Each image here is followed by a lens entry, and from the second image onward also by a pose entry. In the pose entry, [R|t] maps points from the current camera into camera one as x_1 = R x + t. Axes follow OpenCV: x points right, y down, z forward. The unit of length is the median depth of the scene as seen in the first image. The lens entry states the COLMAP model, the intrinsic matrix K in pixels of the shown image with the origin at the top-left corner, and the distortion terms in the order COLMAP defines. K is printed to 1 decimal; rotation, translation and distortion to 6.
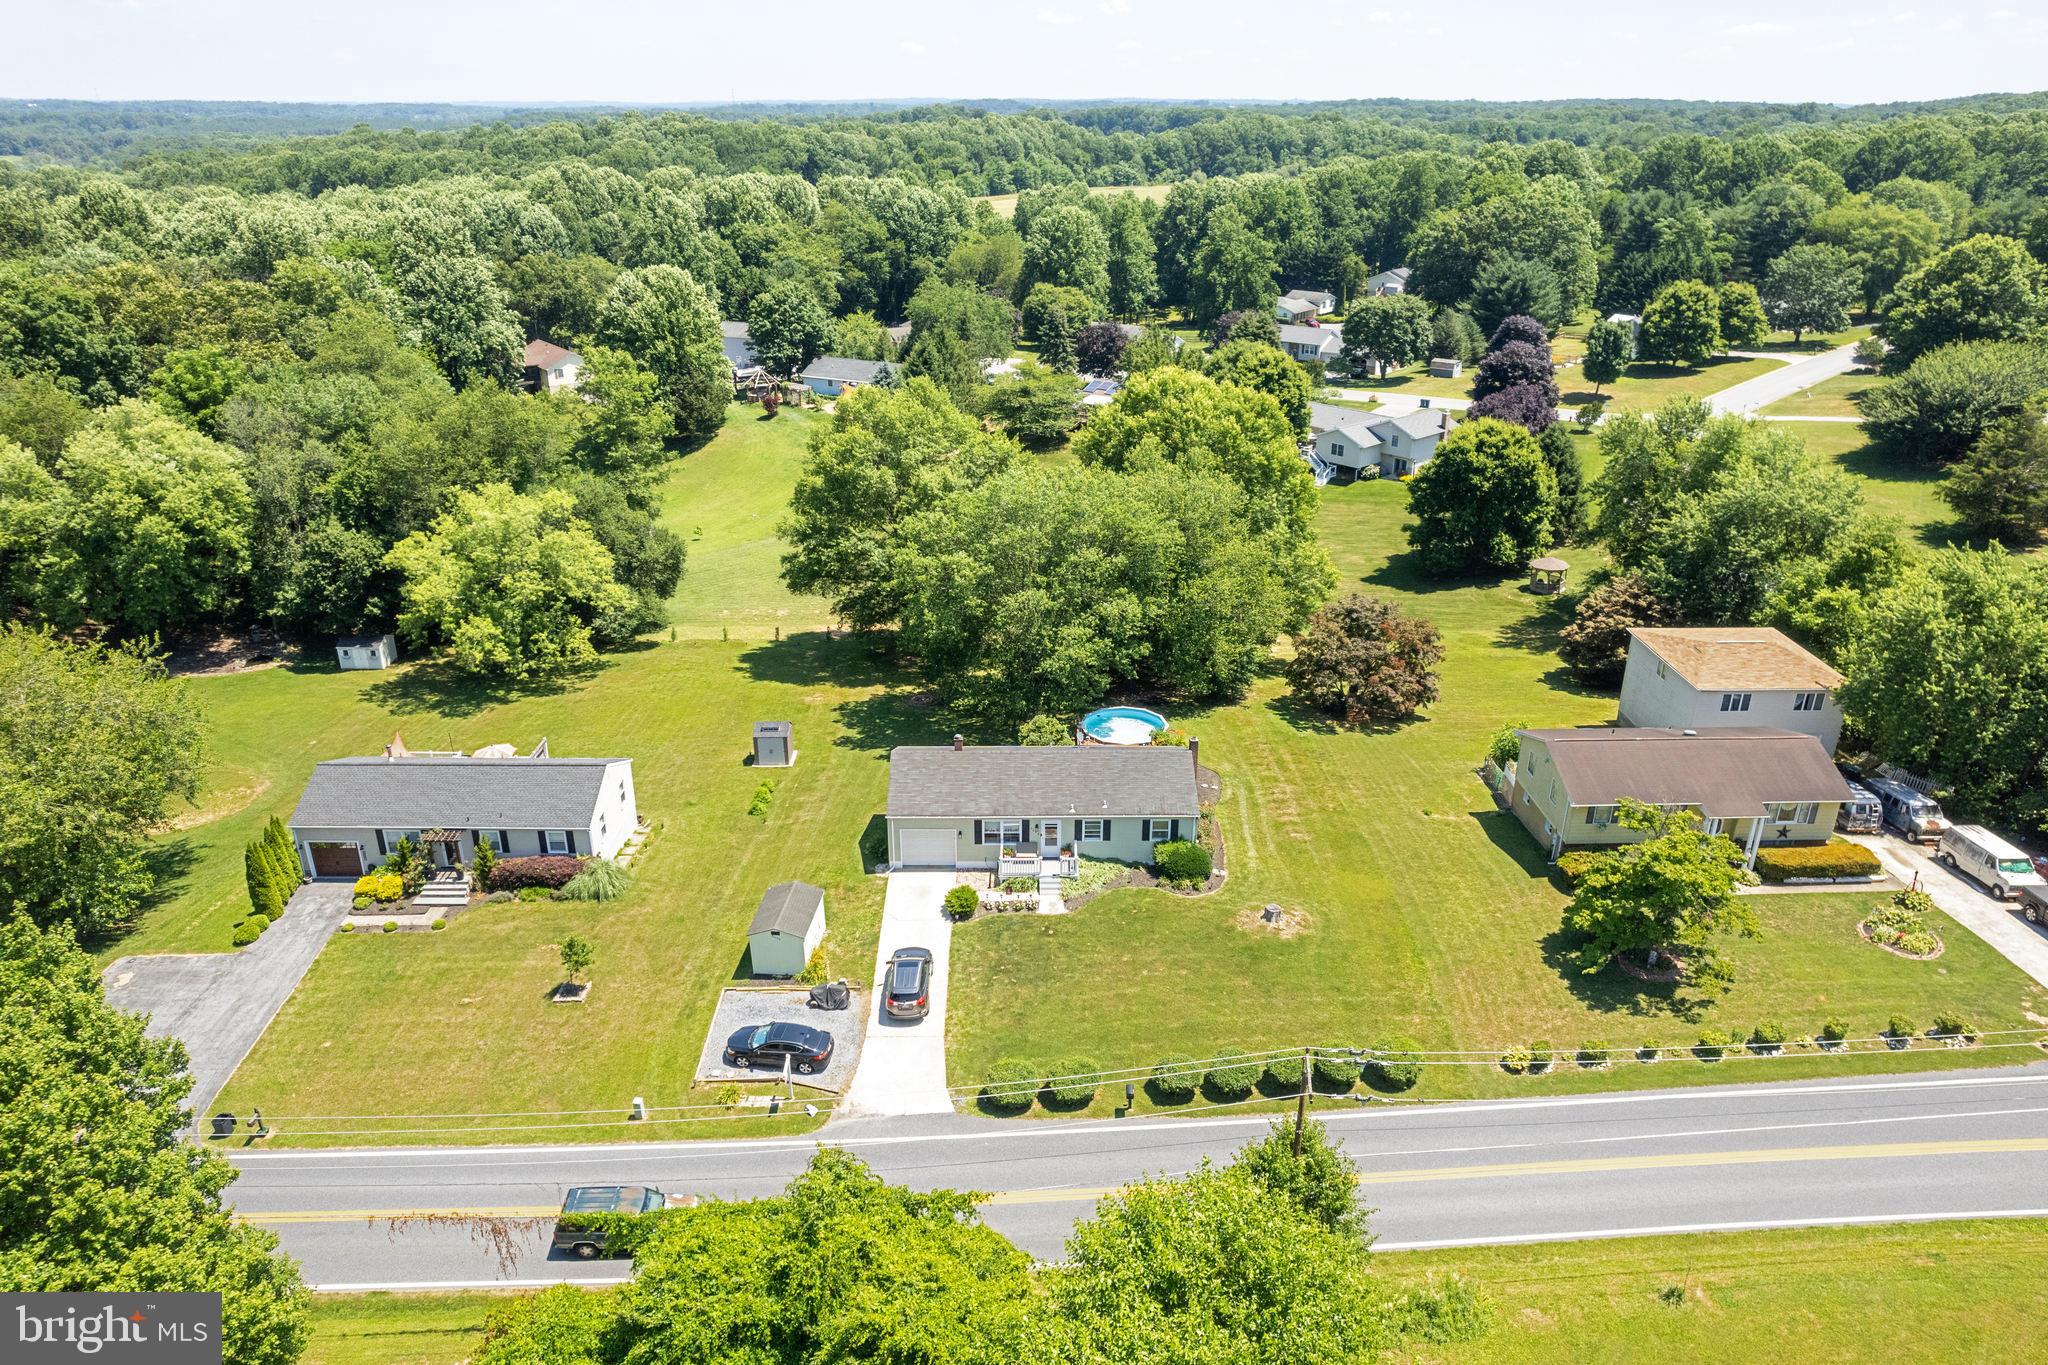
lens RADIAL K [[1371.9, 0, 1024.0], [0, 1371.9, 682.5], [0, 0, 1]] dist [-0.055612, 0.003136]
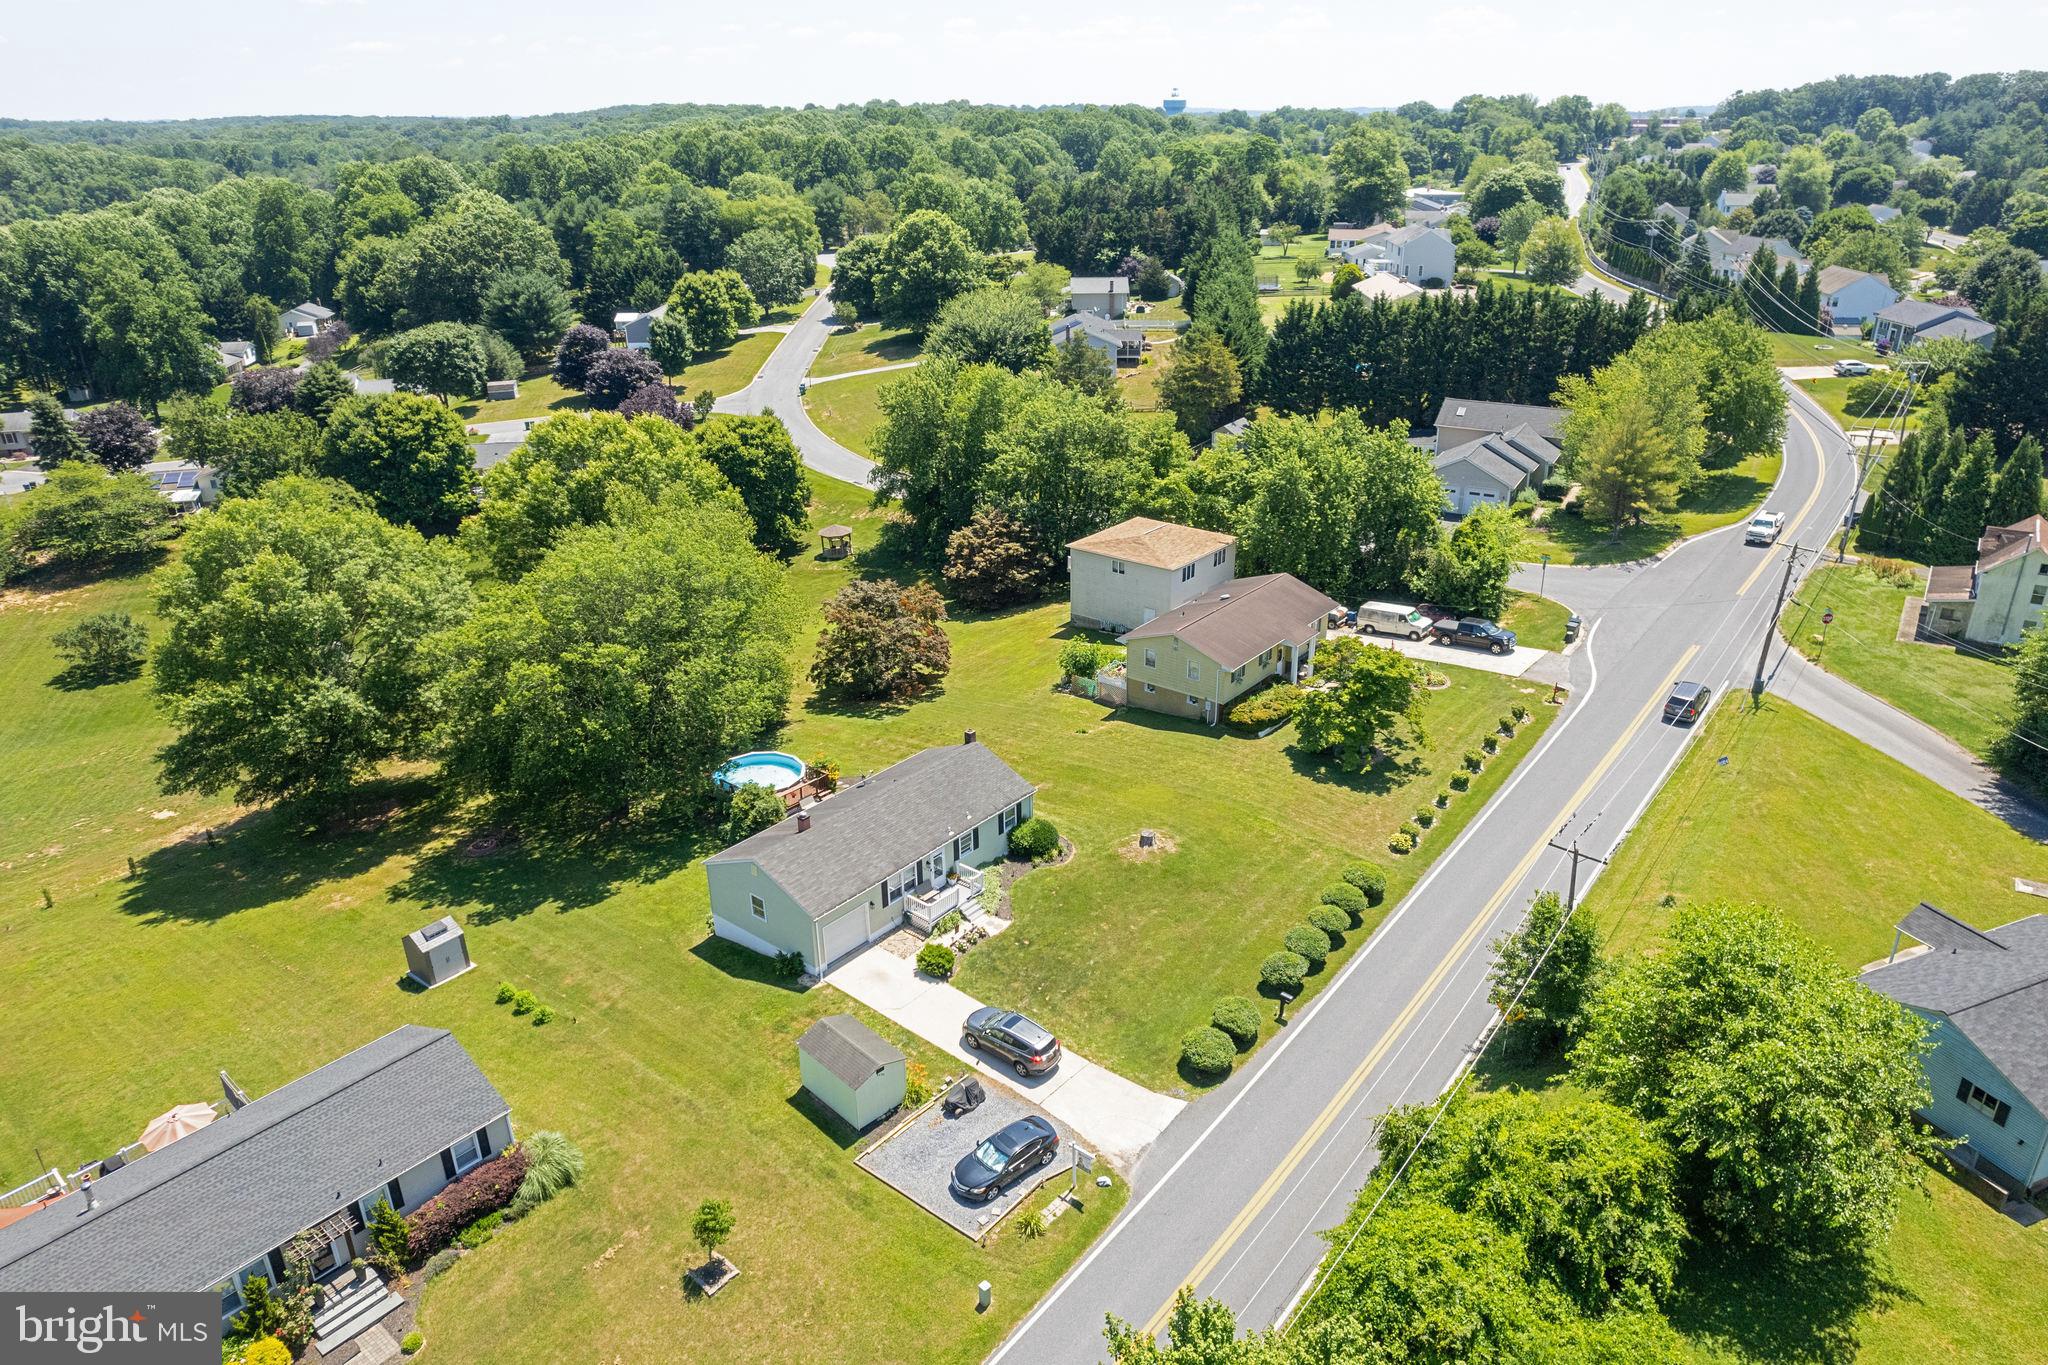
lens RADIAL K [[1359.2, 0, 1030.4], [0, 1359.2, 680.6], [0, 0, 1]] dist [-0.065686, 0.043864]
pose [[0.637882, -0.310719, 0.704670, -0.432904], [0.315857, 0.940053, 0.128588, -0.087188], [-0.702382, 0.140551, 0.697786, 0.195802]]
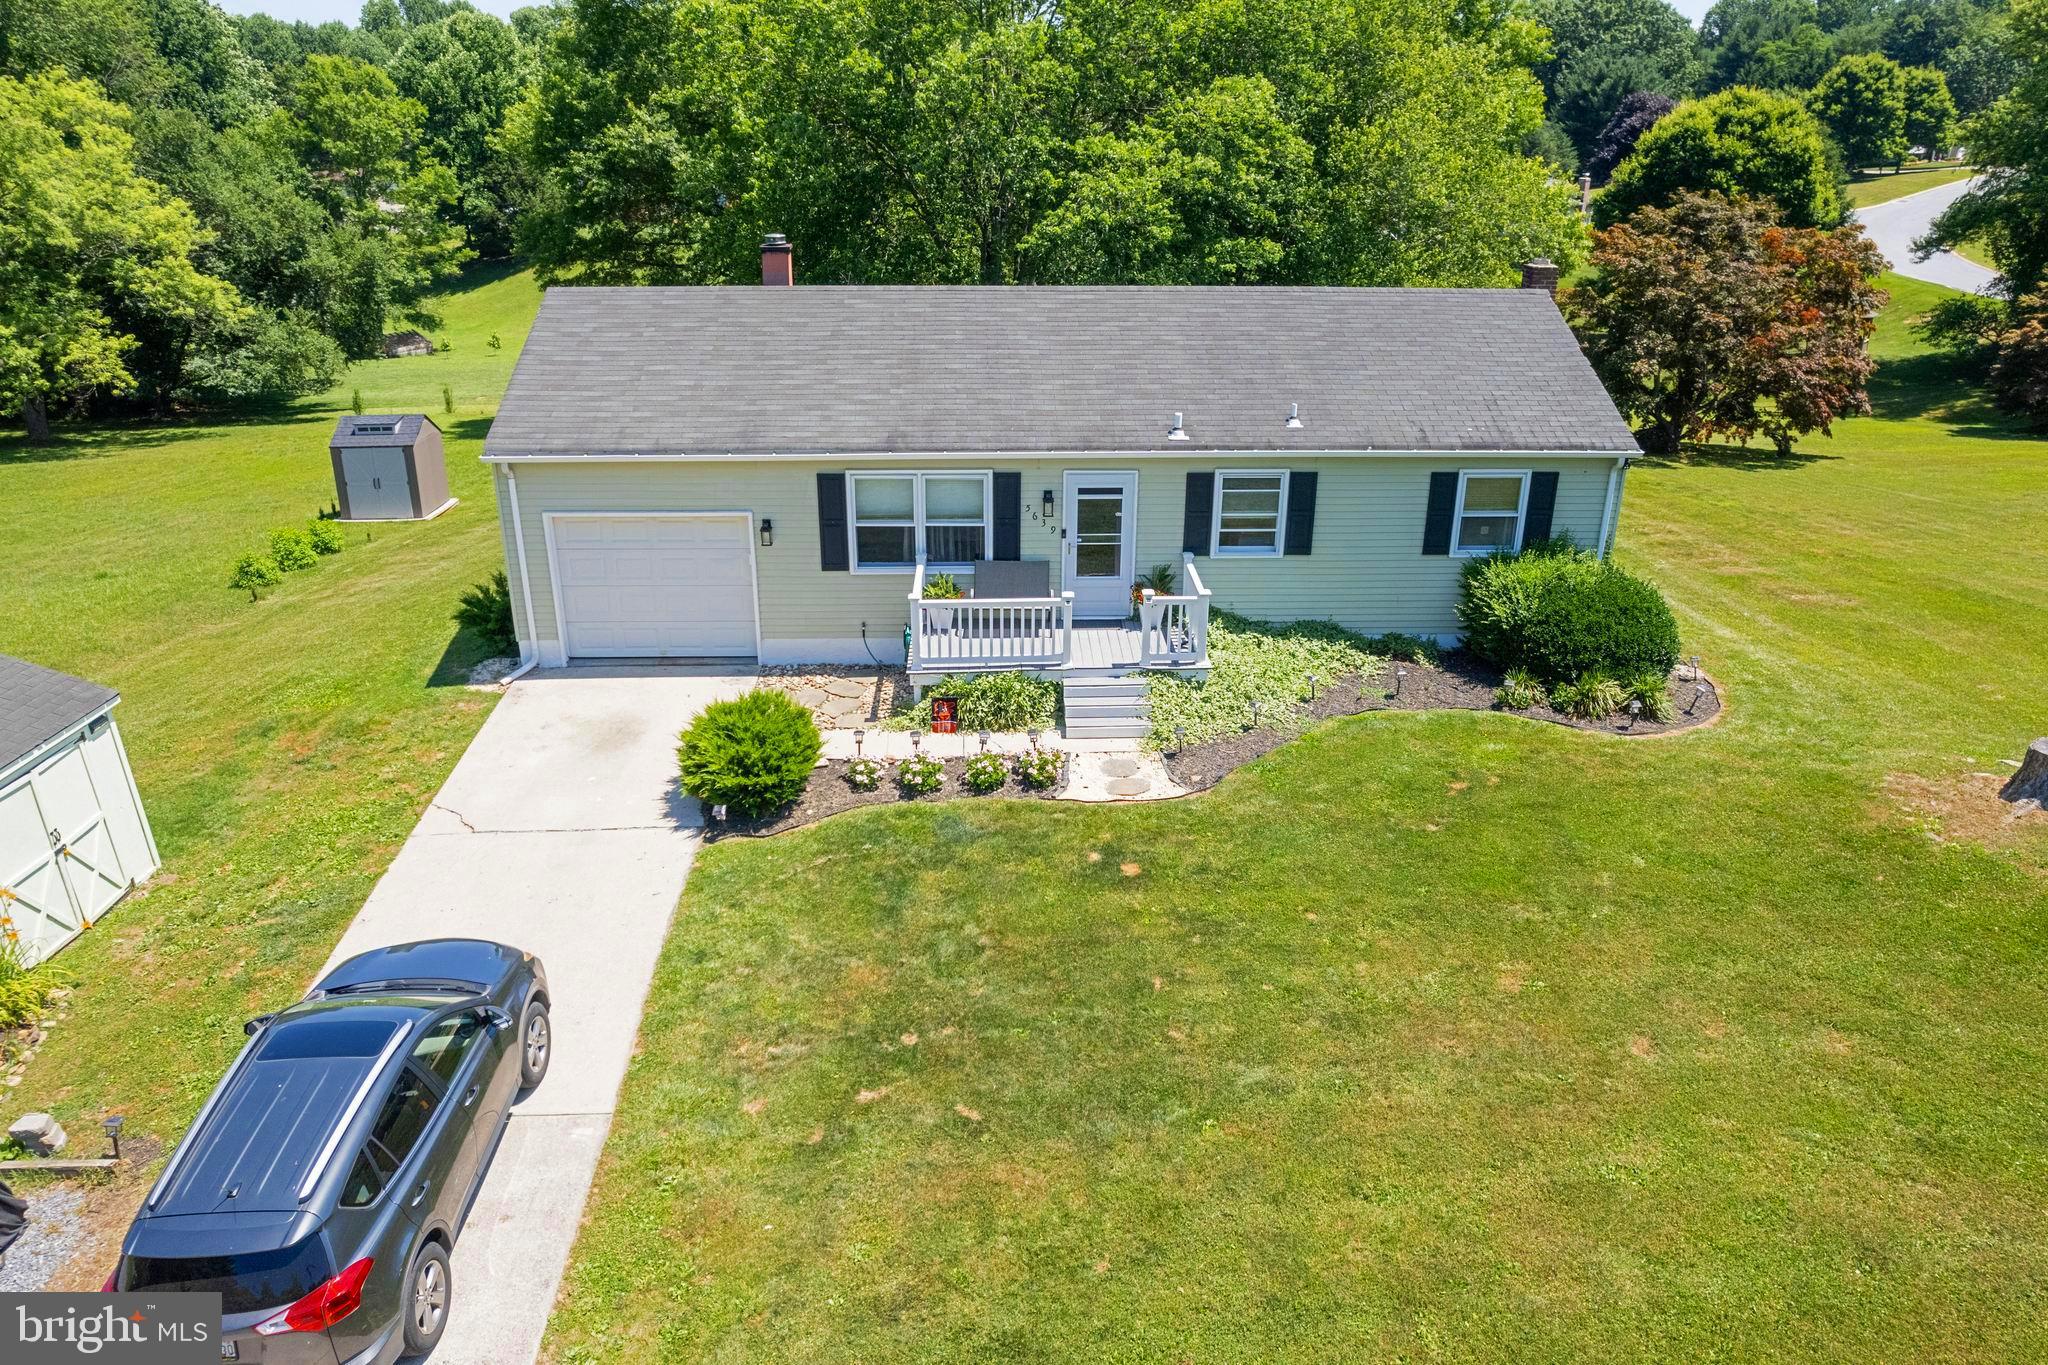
lens RADIAL K [[1391.1, 0, 1024.0], [0, 1391.1, 682.5], [0, 0, 1]] dist [-0.085825, 0.084528]
pose [[0.999465, -0.008116, 0.031669, -0.003318], [0.008218, 0.999961, -0.003098, 0.106348], [-0.031643, 0.003357, 0.999494, 0.540725]]
